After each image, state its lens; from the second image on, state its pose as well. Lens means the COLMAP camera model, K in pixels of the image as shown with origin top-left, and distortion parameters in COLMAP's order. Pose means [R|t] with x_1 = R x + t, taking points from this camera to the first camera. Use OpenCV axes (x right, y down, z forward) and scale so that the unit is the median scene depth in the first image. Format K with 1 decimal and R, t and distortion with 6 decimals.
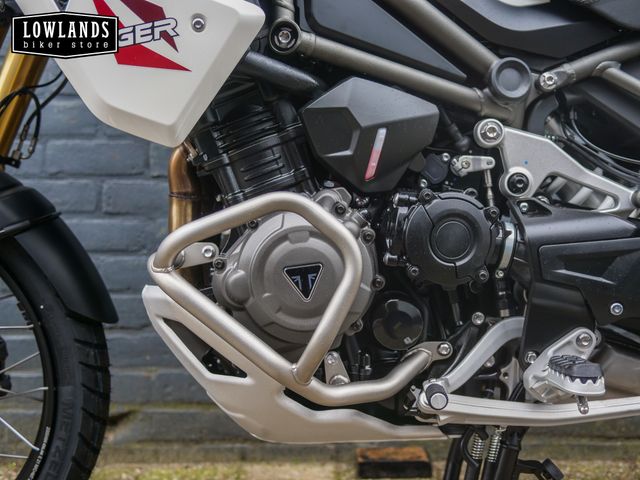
lens RADIAL K [[735.9, 0, 317.9], [0, 735.9, 239.2], [0, 0, 1]] dist [-0.007116, 0.000000]
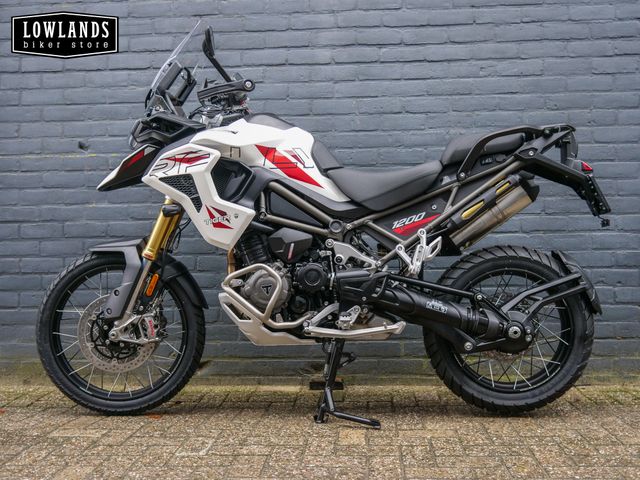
lens RADIAL K [[735.9, 0, 314.7], [0, 735.9, 242.0], [0, 0, 1]] dist [-0.007116, 0.000000]
pose [[0.997224, -0.006848, -0.074147, 0.414961], [0.001138, 0.997048, -0.076775, 0.090904], [0.074454, 0.076477, 0.994288, -2.170445]]
